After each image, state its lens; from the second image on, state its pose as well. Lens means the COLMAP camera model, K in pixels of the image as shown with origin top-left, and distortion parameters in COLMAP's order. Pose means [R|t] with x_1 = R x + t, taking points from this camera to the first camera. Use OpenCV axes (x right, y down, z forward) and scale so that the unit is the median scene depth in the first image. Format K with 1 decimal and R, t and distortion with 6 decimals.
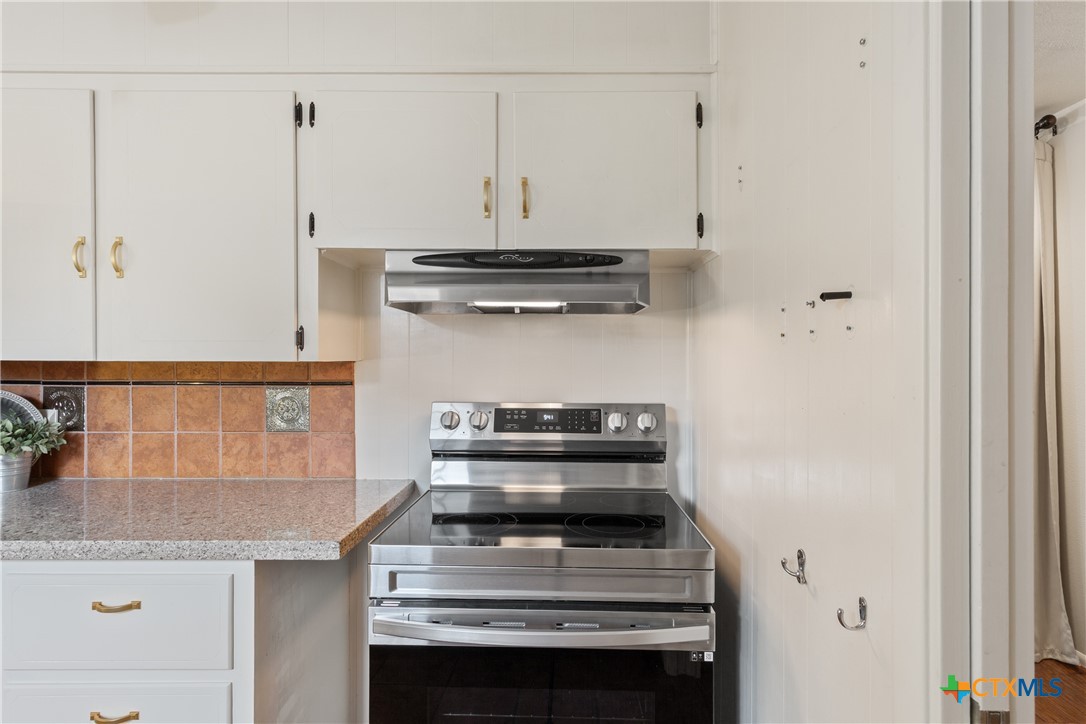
lens RADIAL K [[552.3, 0, 545.2], [0, 552.3, 360.7], [0, 0, 1]] dist [-0.004490, 0.004987]
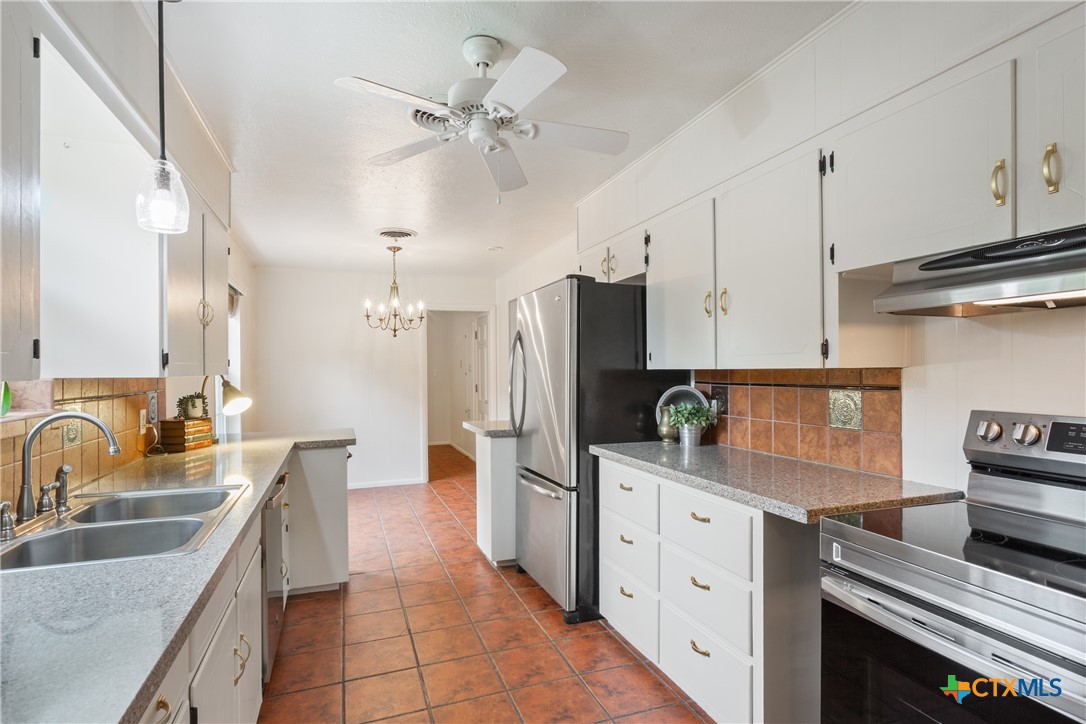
lens RADIAL K [[552.3, 0, 545.7], [0, 552.3, 367.6], [0, 0, 1]] dist [-0.004490, 0.004987]
pose [[0.348744, -0.010552, -0.937159, 0.420513], [0.010158, 0.999920, -0.007479, 0.002611], [0.937163, -0.006912, 0.348824, -0.003769]]
